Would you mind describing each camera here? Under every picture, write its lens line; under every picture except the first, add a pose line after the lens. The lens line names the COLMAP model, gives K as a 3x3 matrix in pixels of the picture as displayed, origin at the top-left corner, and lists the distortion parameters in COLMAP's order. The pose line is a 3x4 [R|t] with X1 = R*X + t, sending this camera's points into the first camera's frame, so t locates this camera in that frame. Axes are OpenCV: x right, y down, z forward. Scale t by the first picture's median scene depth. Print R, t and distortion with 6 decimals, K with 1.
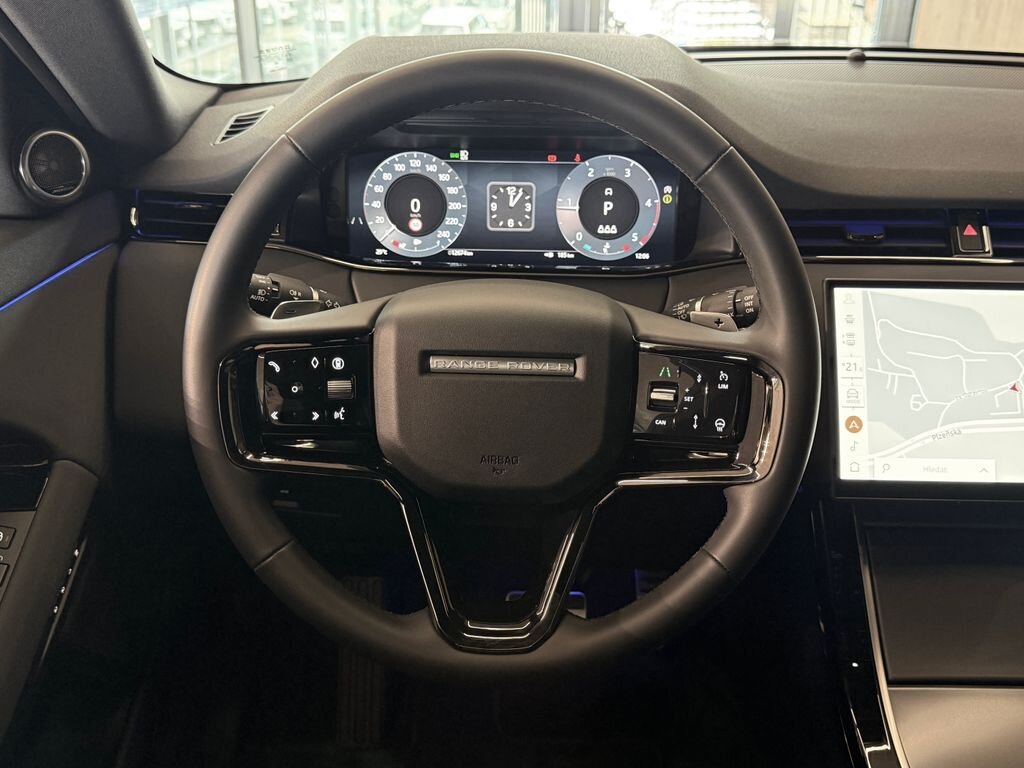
lens RADIAL K [[1041.0, 0, 516.8], [0, 1041.0, 383.3], [0, 0, 1]] dist [0.134595, -0.310170]
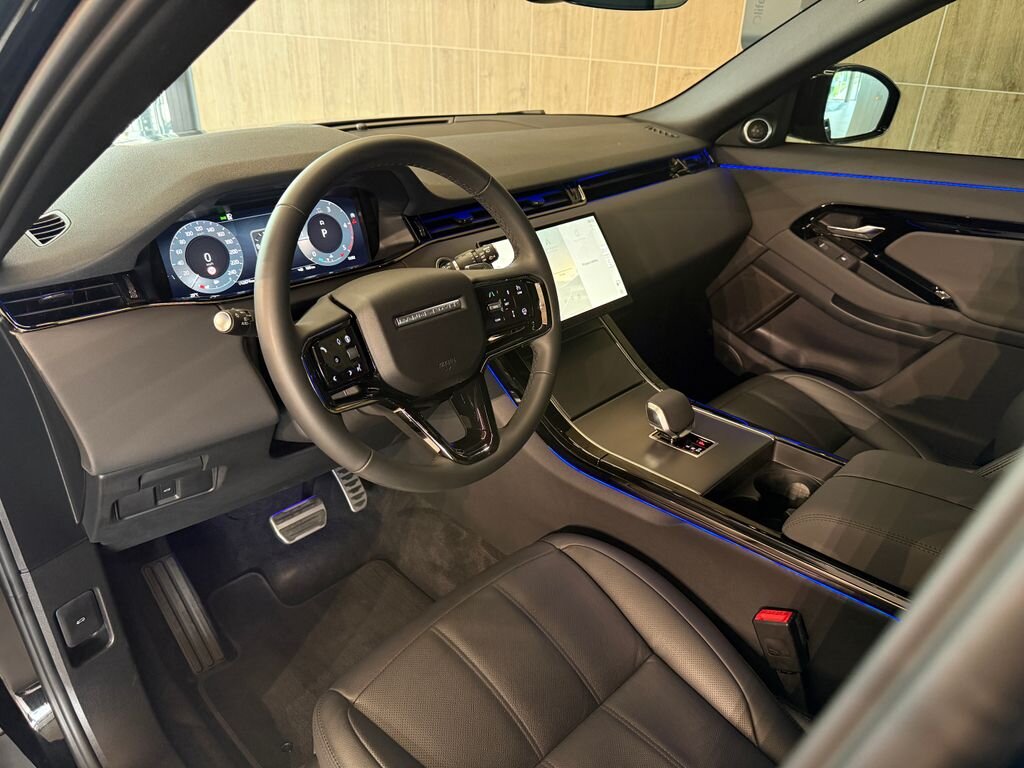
lens RADIAL K [[728.1, 0, 512.0], [0, 728.1, 384.0], [0, 0, 1]] dist [0.083504, -0.158885]
pose [[0.689342, -0.329500, 0.645165, -0.518217], [0.307225, 0.939491, 0.151556, -0.032379], [-0.656065, 0.093736, 0.748861, -0.008888]]
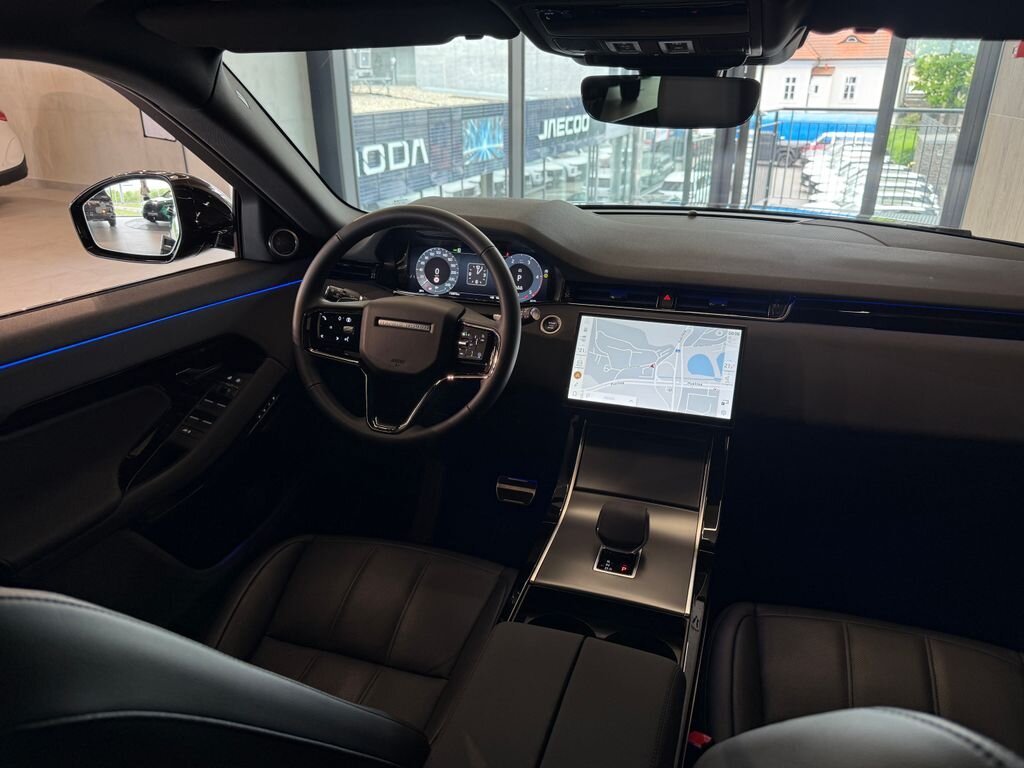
lens RADIAL K [[729.0, 0, 507.3], [0, 729.0, 386.7], [0, 0, 1]] dist [0.098773, -0.153671]
pose [[0.955035, 0.104819, -0.277346, 0.509361], [-0.119892, 0.992063, -0.037909, 0.117158], [0.271171, 0.069456, 0.960022, -0.447190]]
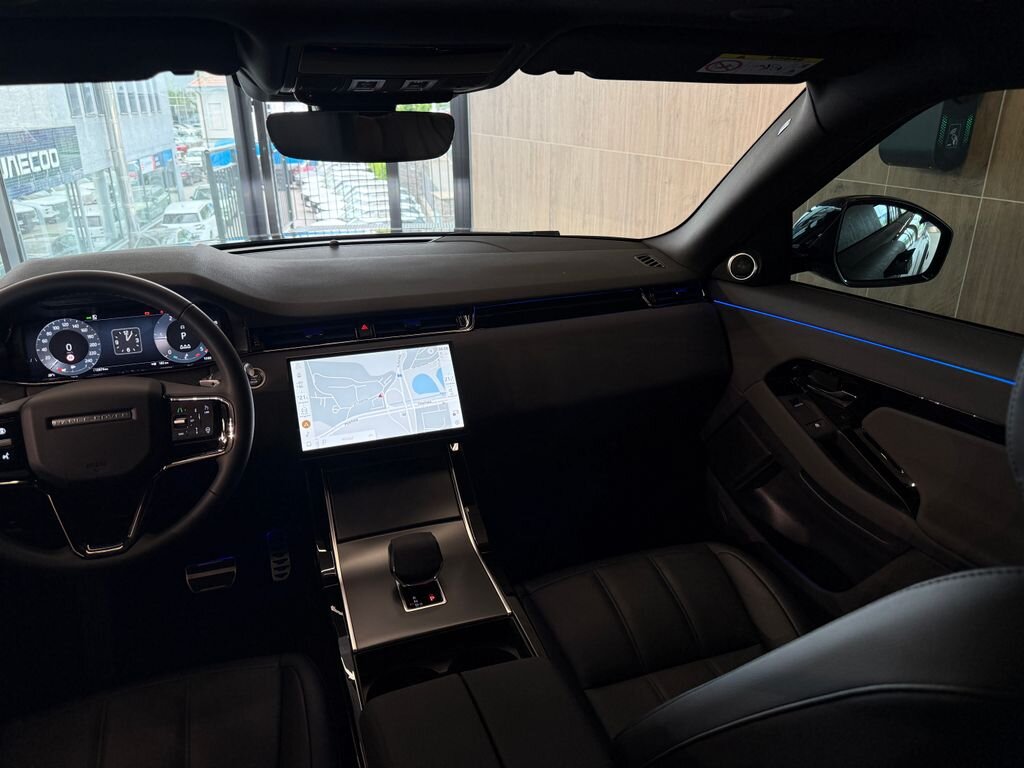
lens RADIAL K [[729.0, 0, 507.3], [0, 729.0, 386.7], [0, 0, 1]] dist [0.098773, -0.153671]
pose [[0.942430, -0.142956, 0.302307, 0.221705], [0.166586, 0.984561, -0.053745, 0.092399], [-0.289957, 0.101011, 0.951694, -0.431888]]
